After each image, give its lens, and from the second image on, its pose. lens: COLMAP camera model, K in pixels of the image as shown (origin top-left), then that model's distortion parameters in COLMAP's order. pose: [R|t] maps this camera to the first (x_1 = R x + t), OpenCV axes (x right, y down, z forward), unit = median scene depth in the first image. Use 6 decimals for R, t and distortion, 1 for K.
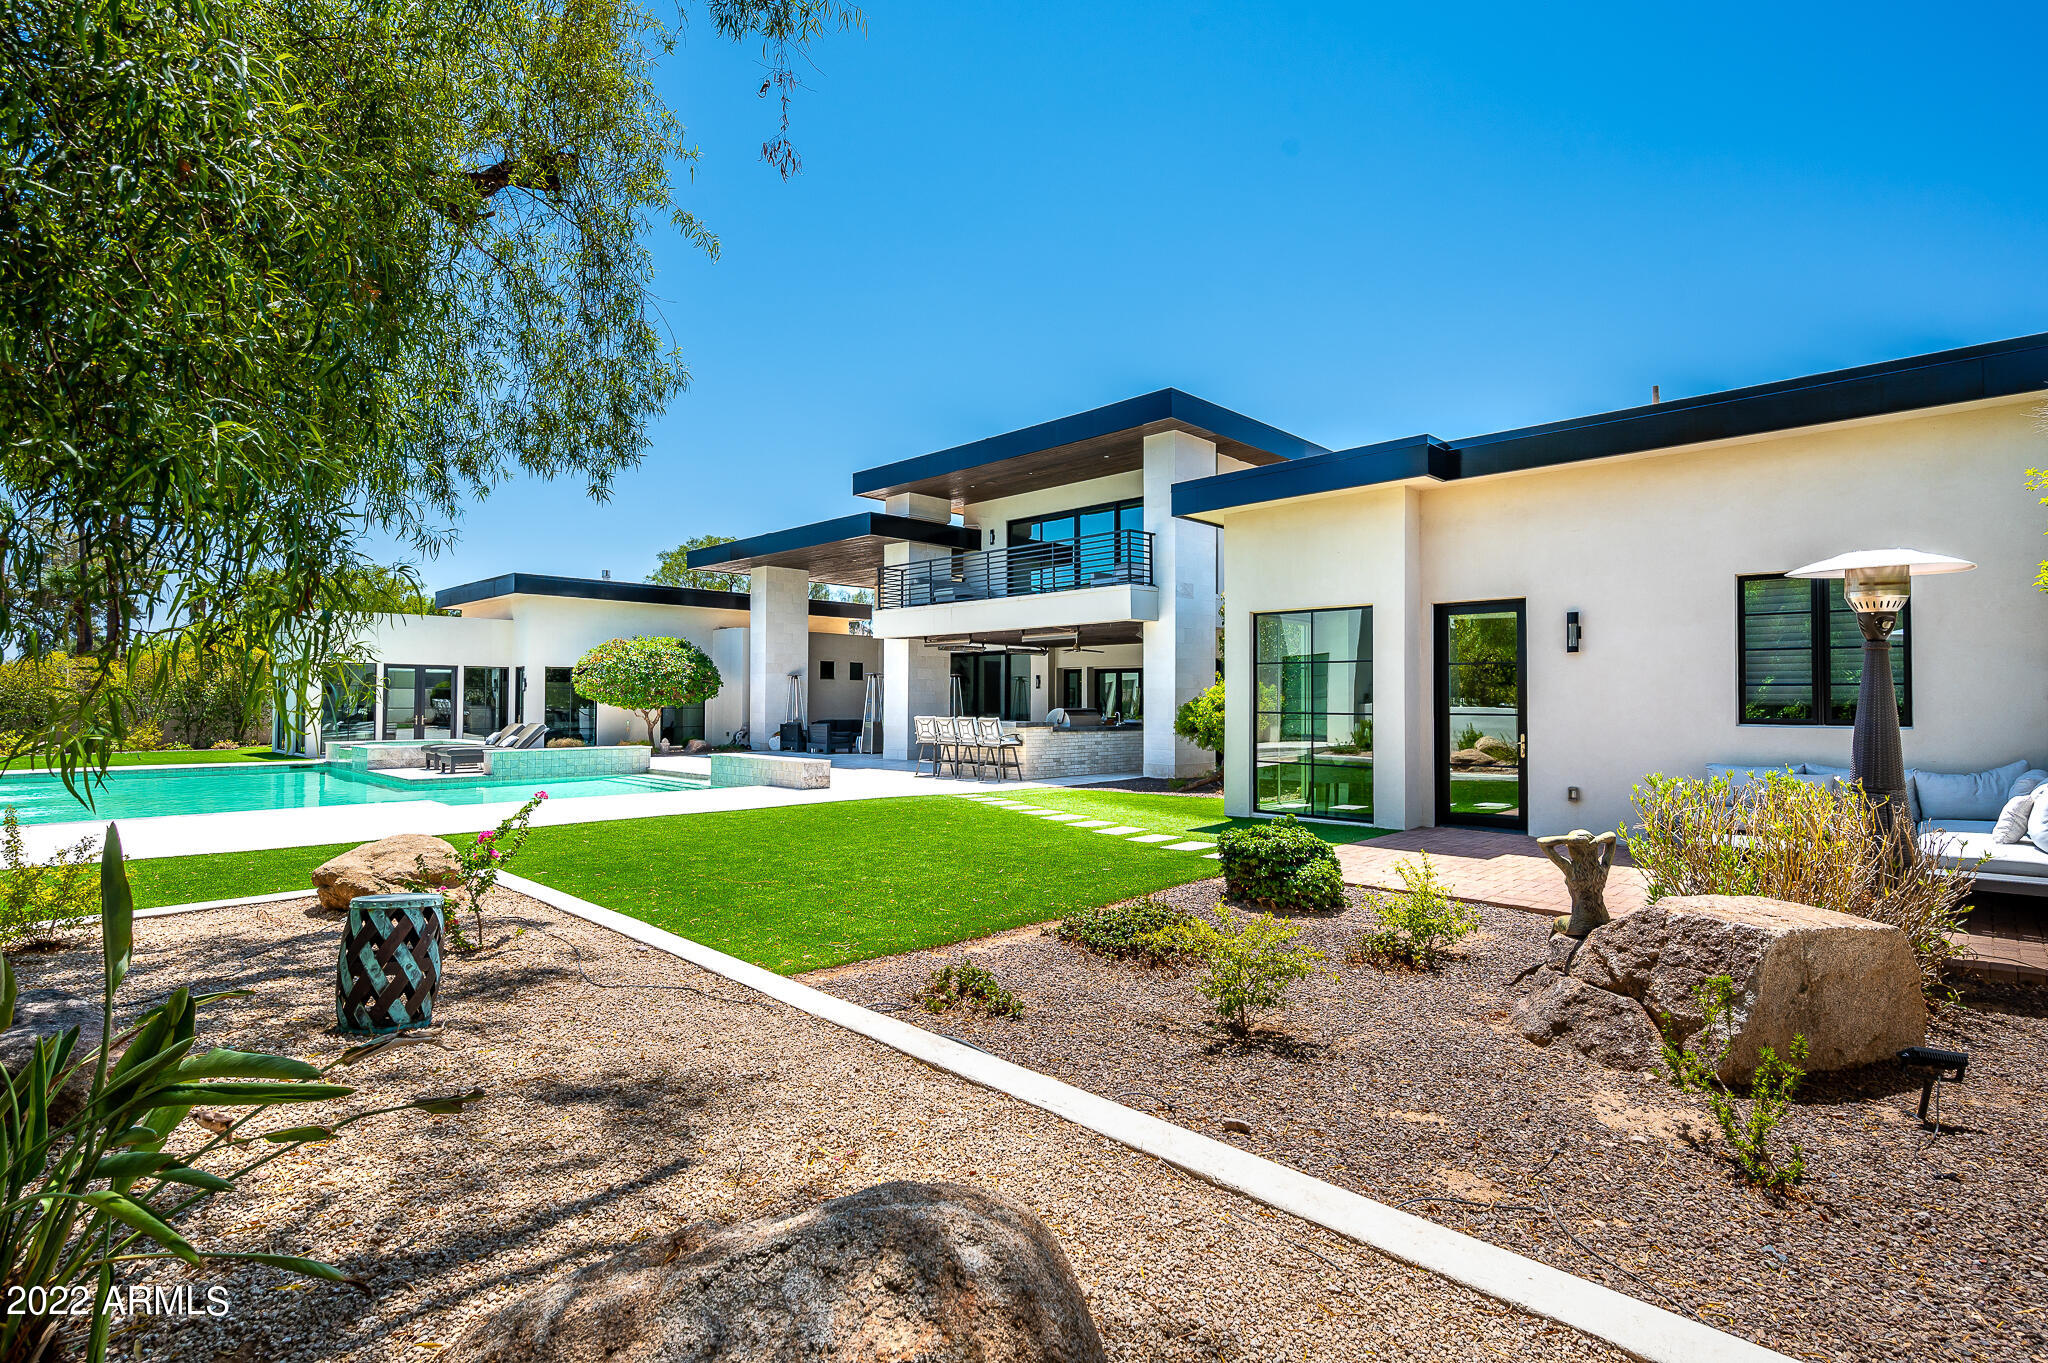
lens RADIAL K [[978.0, 0, 1027.2], [0, 978.0, 684.1], [0, 0, 1]] dist [0.000036, 0.000194]
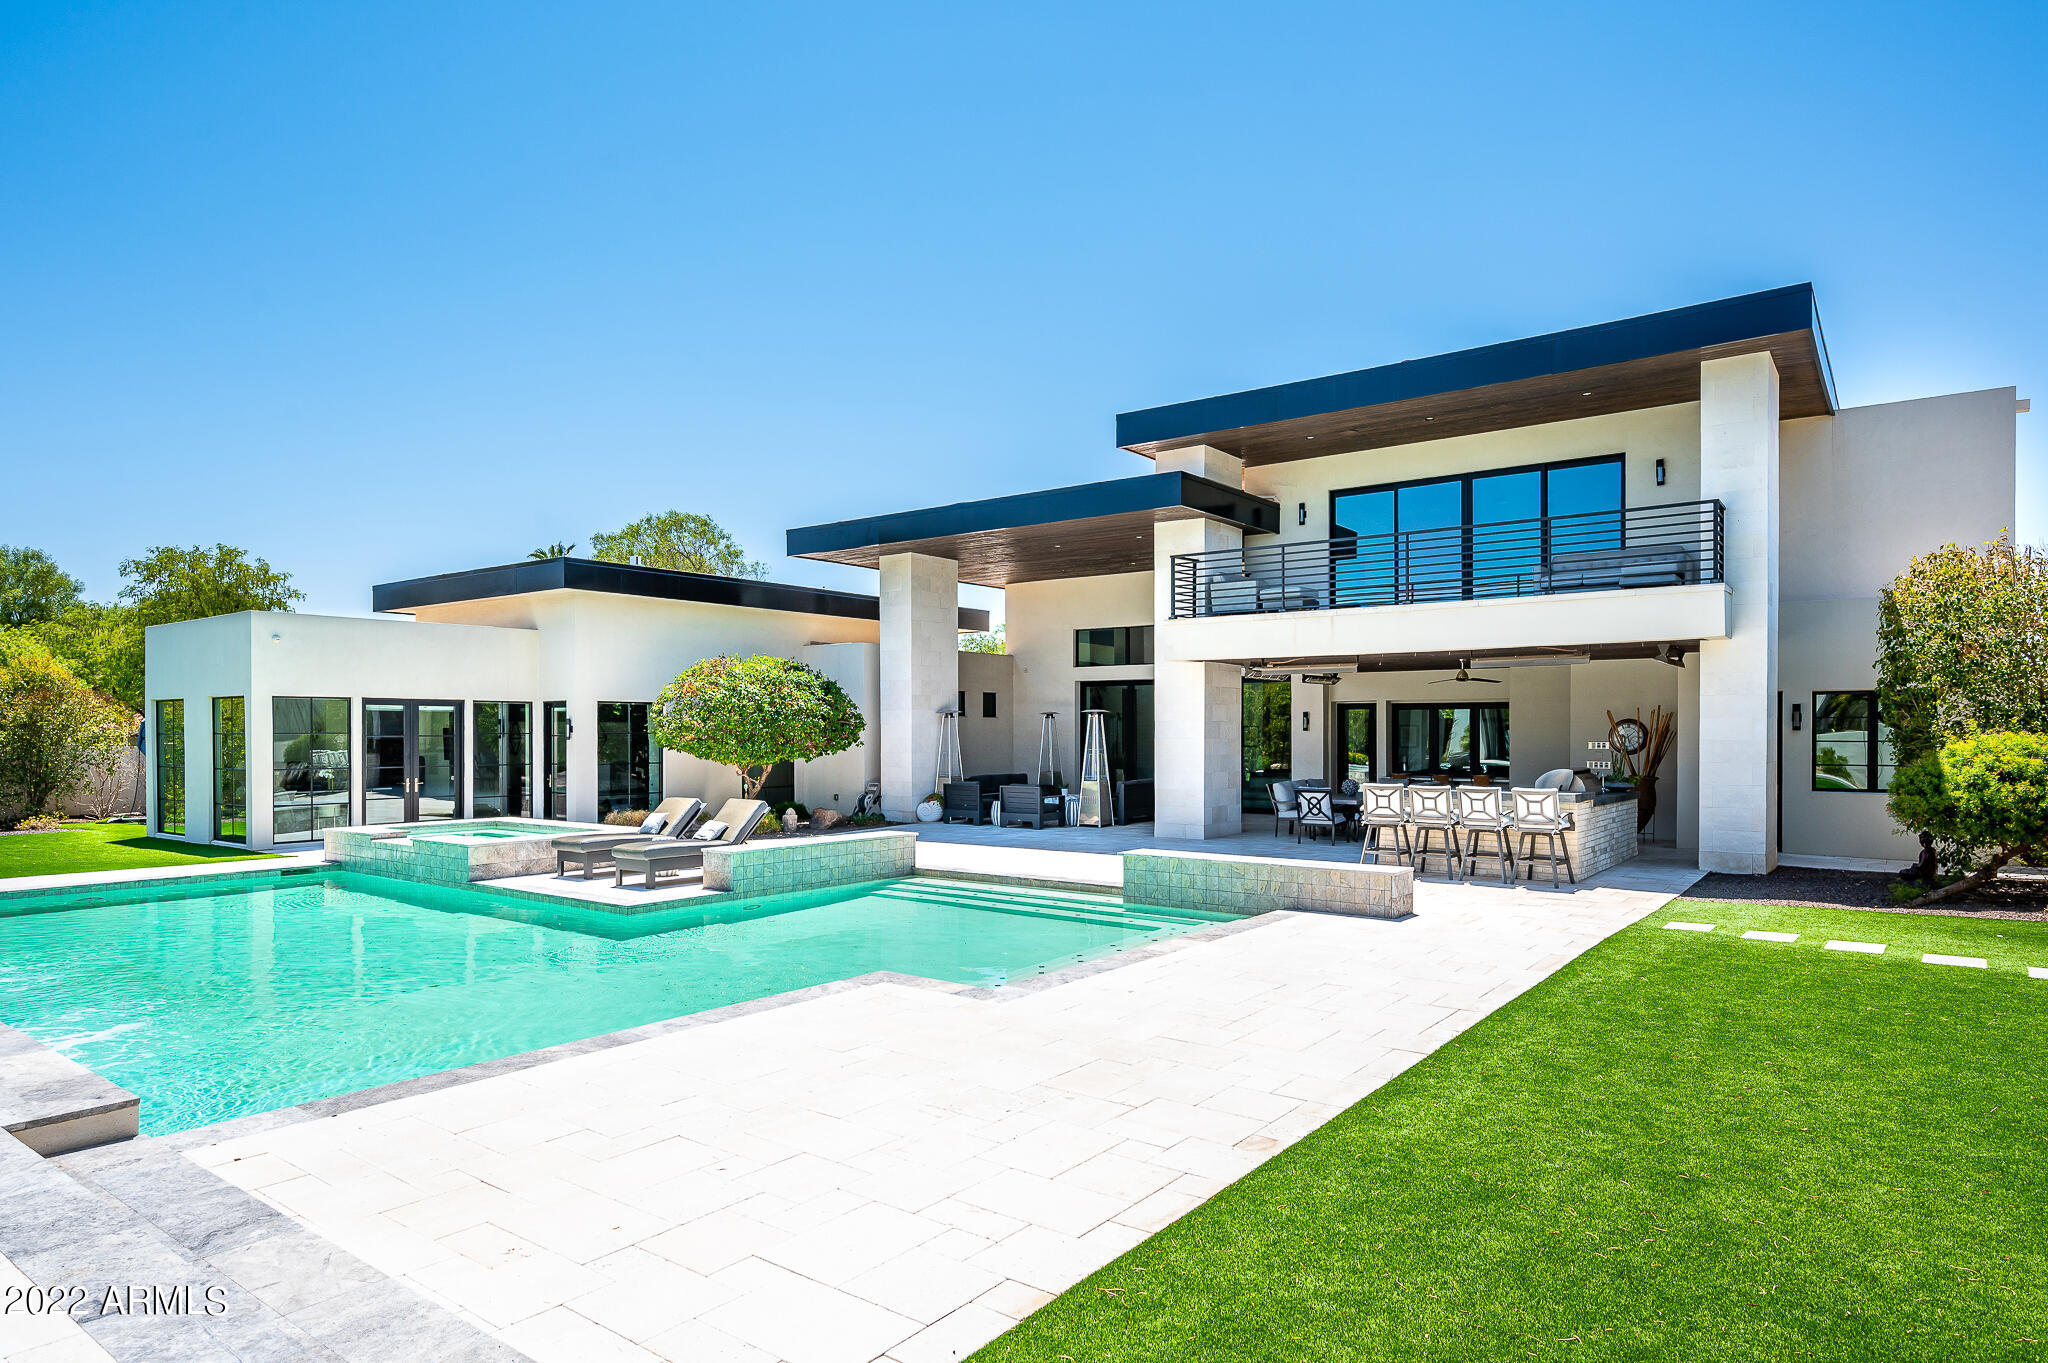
lens RADIAL K [[1184.7, 0, 1024.3], [0, 1184.7, 721.8], [0, 0, 1]] dist [-0.001794, 0.000072]
pose [[0.992166, -0.003105, 0.124886, -0.342572], [0.001756, 0.999939, 0.010907, -0.013329], [-0.124912, -0.010602, 0.992111, 0.195346]]
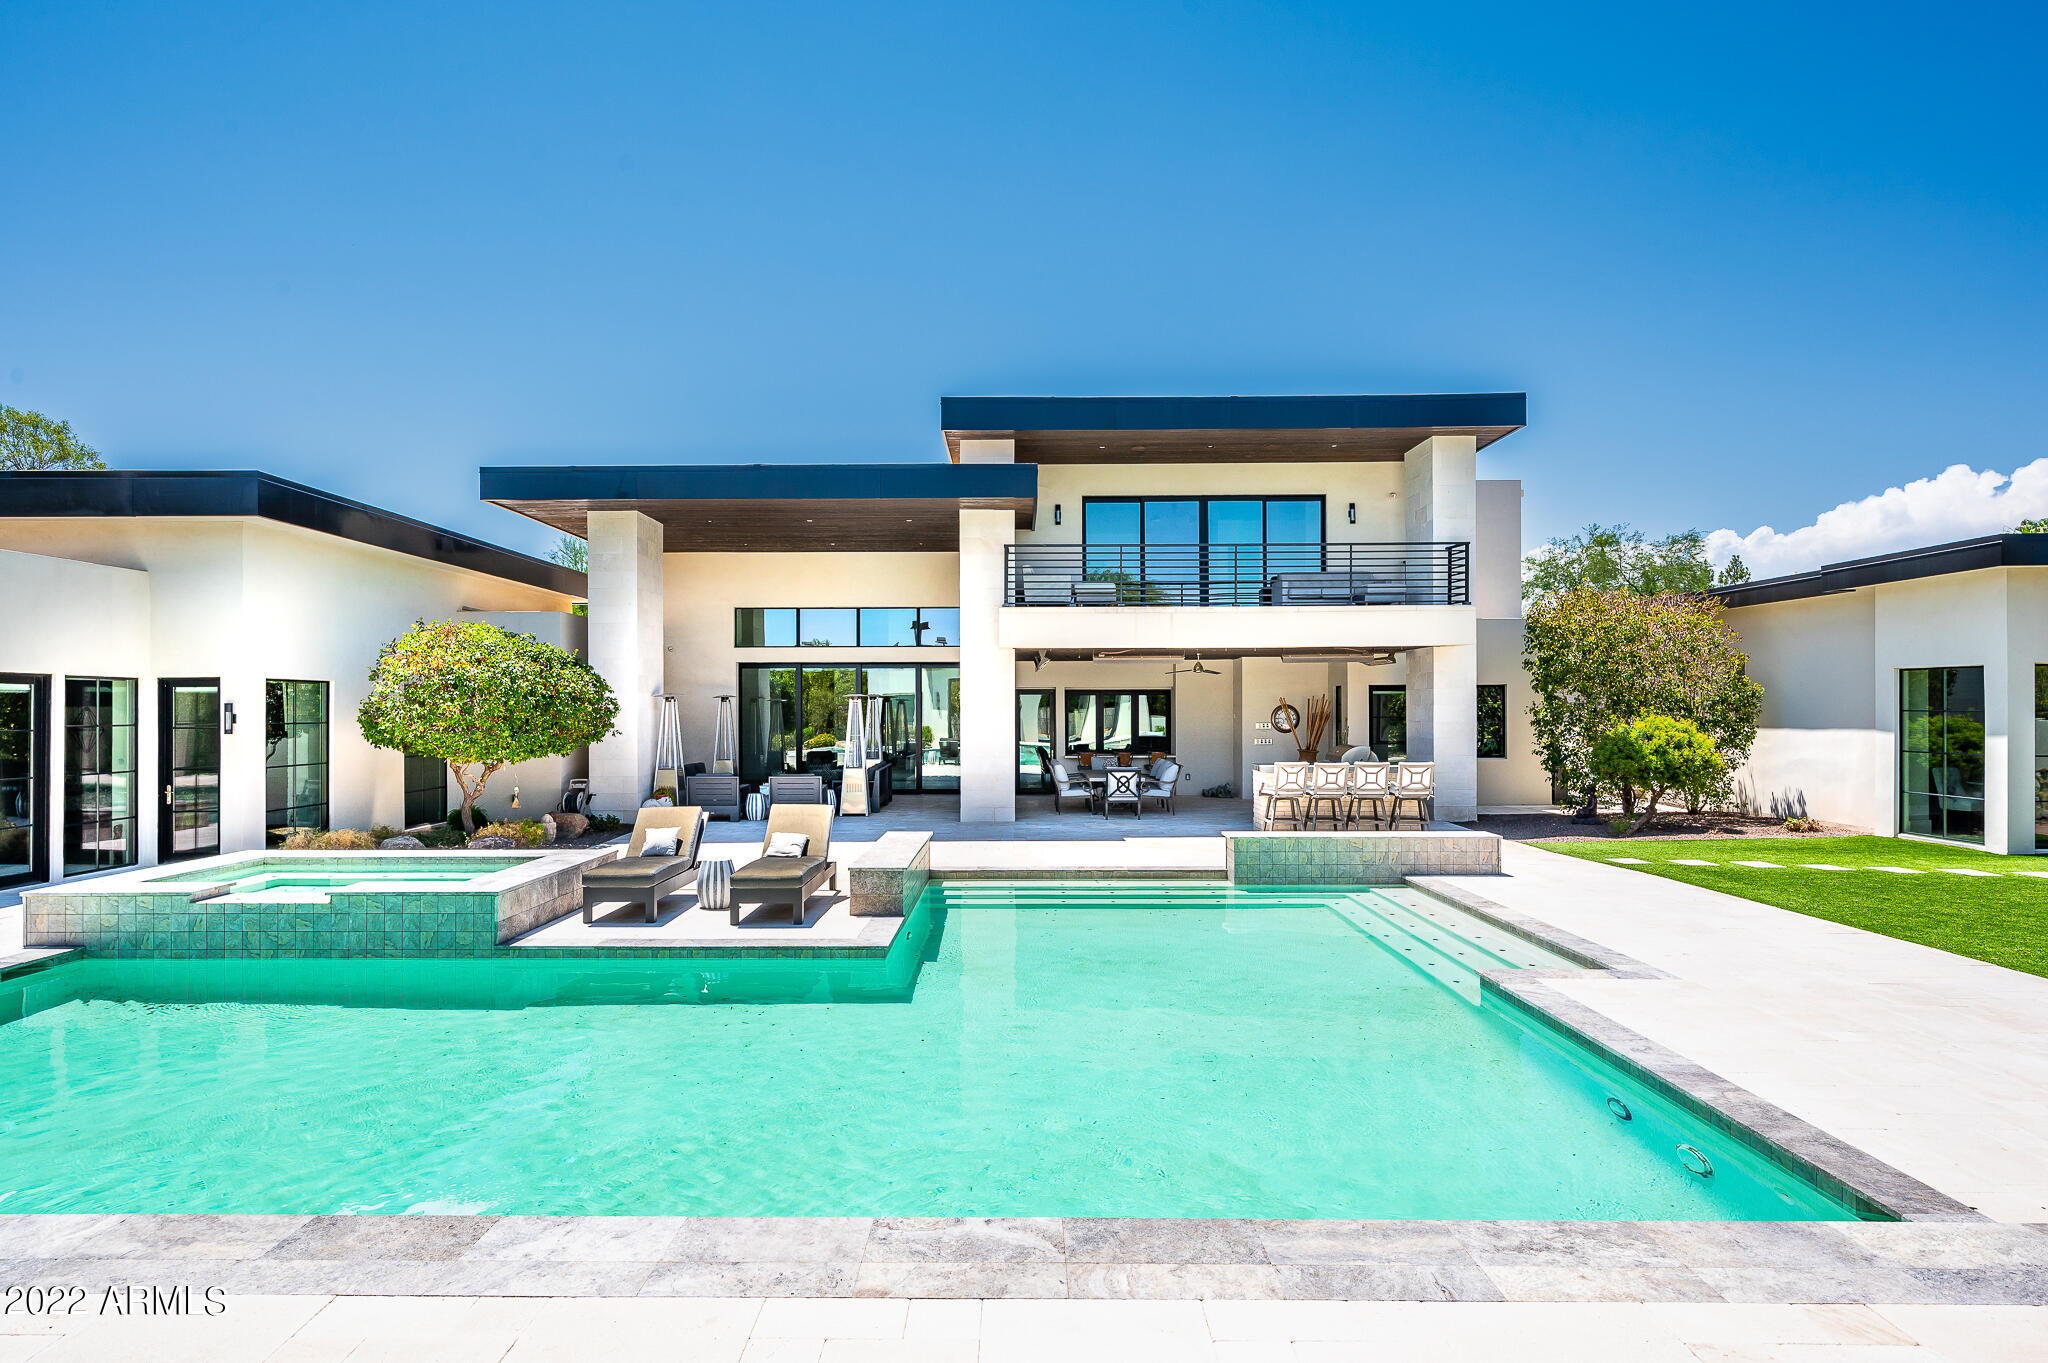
lens RADIAL K [[1131.0, 0, 997.6], [0, 1131.0, 696.7], [0, 0, 1]] dist [0.000416, -0.000177]
pose [[0.722734, 0.001209, 0.691125, -0.681731], [-0.006802, 0.999962, 0.005364, -0.016072], [-0.691093, -0.008578, 0.722715, 0.415232]]
